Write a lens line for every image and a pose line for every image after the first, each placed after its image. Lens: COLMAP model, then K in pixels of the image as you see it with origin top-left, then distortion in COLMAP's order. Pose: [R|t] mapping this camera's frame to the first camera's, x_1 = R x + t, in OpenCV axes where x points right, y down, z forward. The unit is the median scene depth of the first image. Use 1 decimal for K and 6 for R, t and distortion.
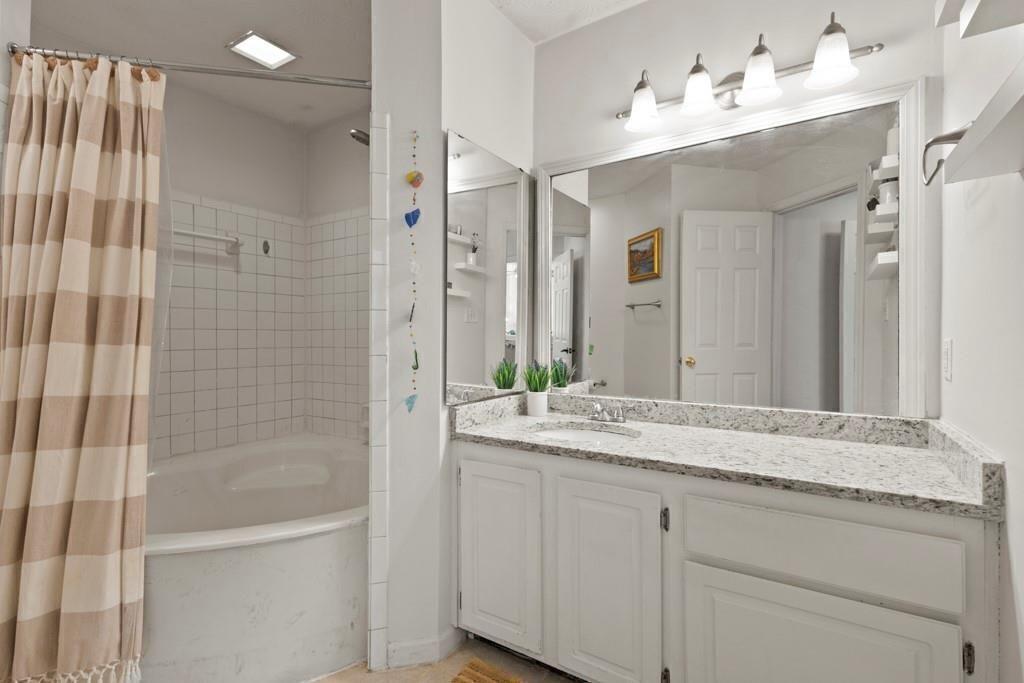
lens RADIAL K [[472.6, 0, 511.1], [0, 472.6, 338.2], [0, 0, 1]] dist [0.017092, -0.009819]
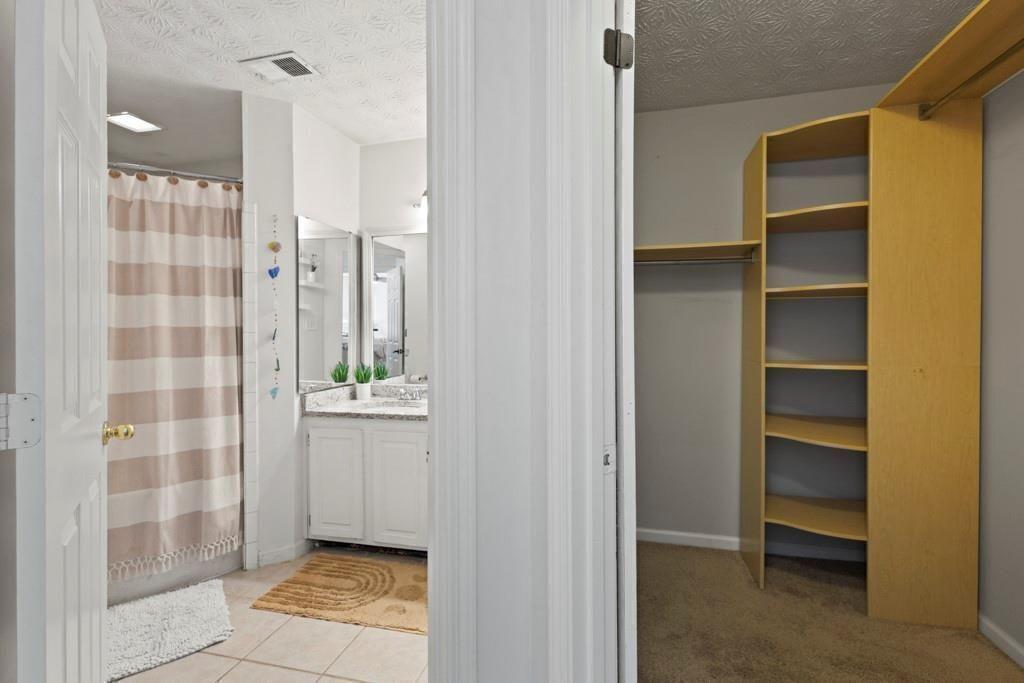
lens RADIAL K [[472.6, 0, 511.1], [0, 472.6, 338.2], [0, 0, 1]] dist [0.017092, -0.009819]
pose [[0.947721, -0.009082, 0.318970, 0.023464], [0.006753, 0.999942, 0.008406, -0.040516], [-0.319028, -0.005812, 0.947727, -0.590528]]
